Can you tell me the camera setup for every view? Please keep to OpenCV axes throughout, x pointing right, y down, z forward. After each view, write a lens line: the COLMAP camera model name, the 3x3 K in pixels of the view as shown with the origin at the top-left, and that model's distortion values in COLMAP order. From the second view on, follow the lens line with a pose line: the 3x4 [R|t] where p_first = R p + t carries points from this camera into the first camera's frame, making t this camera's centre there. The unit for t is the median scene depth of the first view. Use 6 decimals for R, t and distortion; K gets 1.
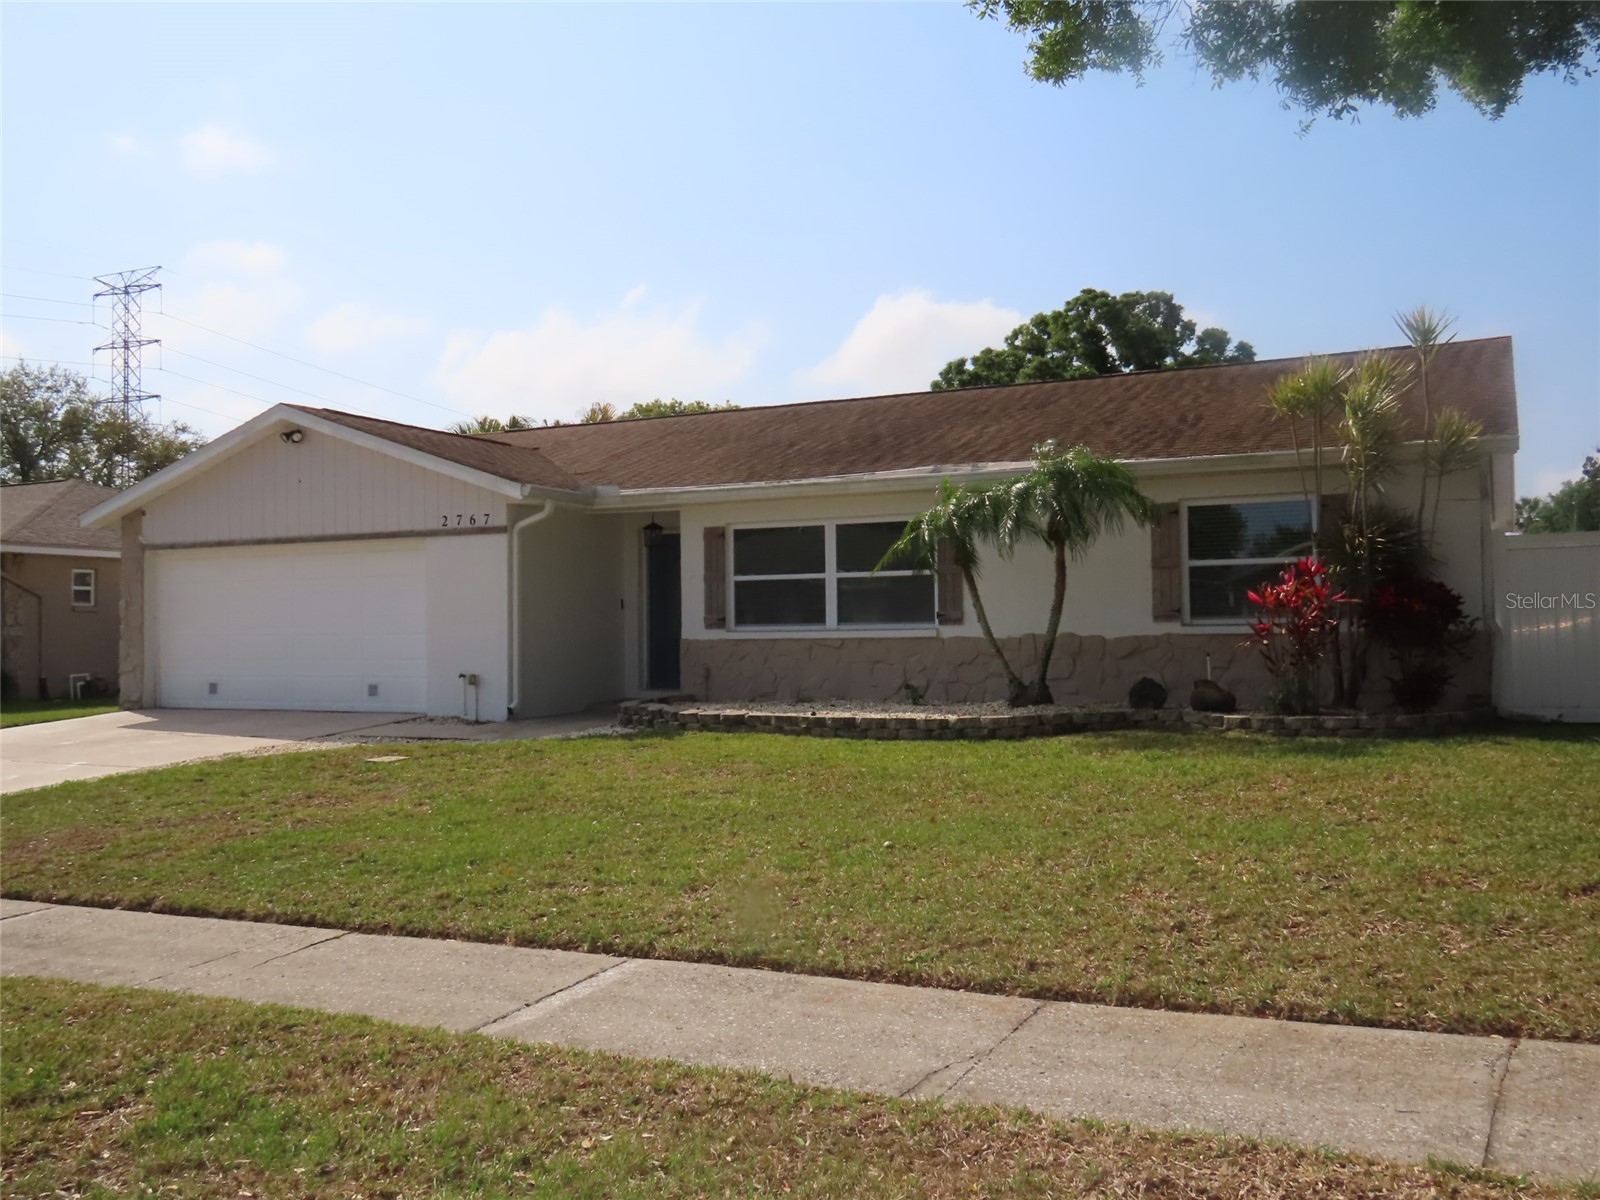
lens RADIAL K [[1411.5, 0, 802.1], [0, 1411.5, 597.9], [0, 0, 1]] dist [-0.009844, -0.008565]
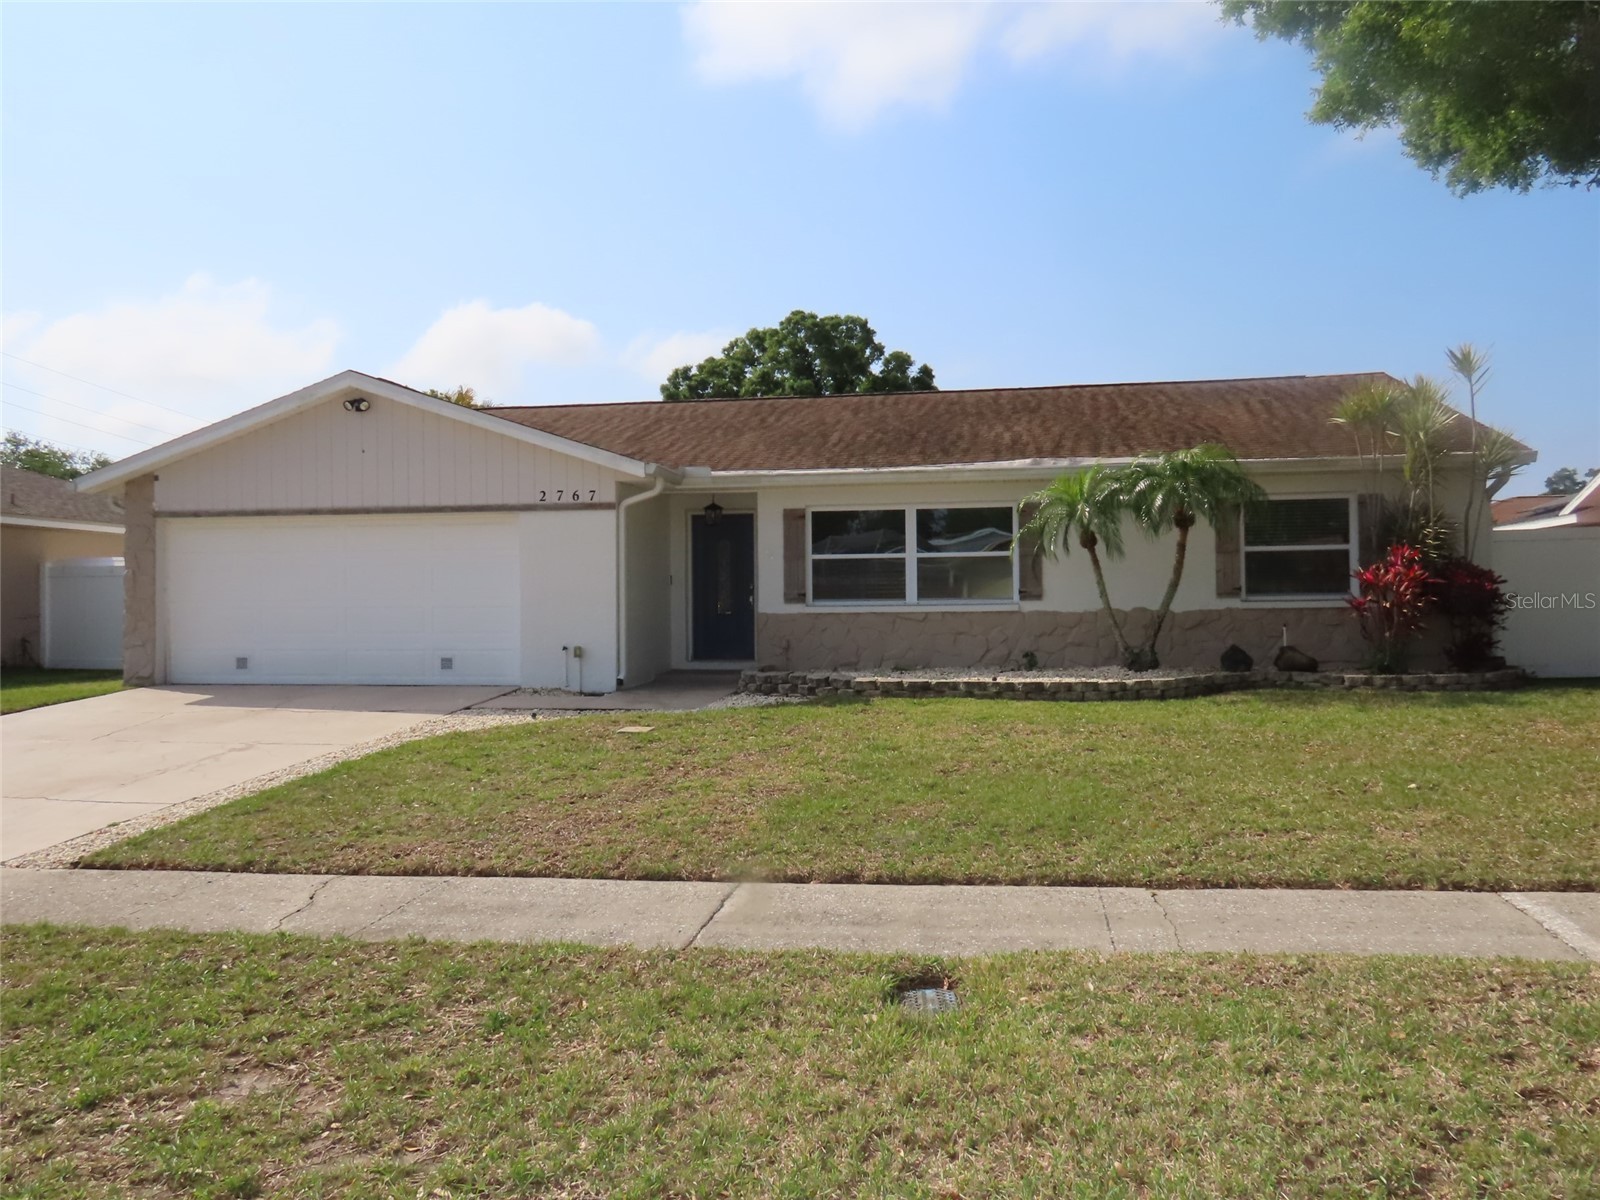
lens RADIAL K [[1258.6, 0, 797.3], [0, 1258.6, 605.3], [0, 0, 1]] dist [-0.001588, -0.011245]
pose [[0.958792, 0.004007, 0.284082, -0.341874], [-0.009248, 0.999811, 0.017110, 0.007170], [-0.283960, -0.019033, 0.958647, 0.081157]]
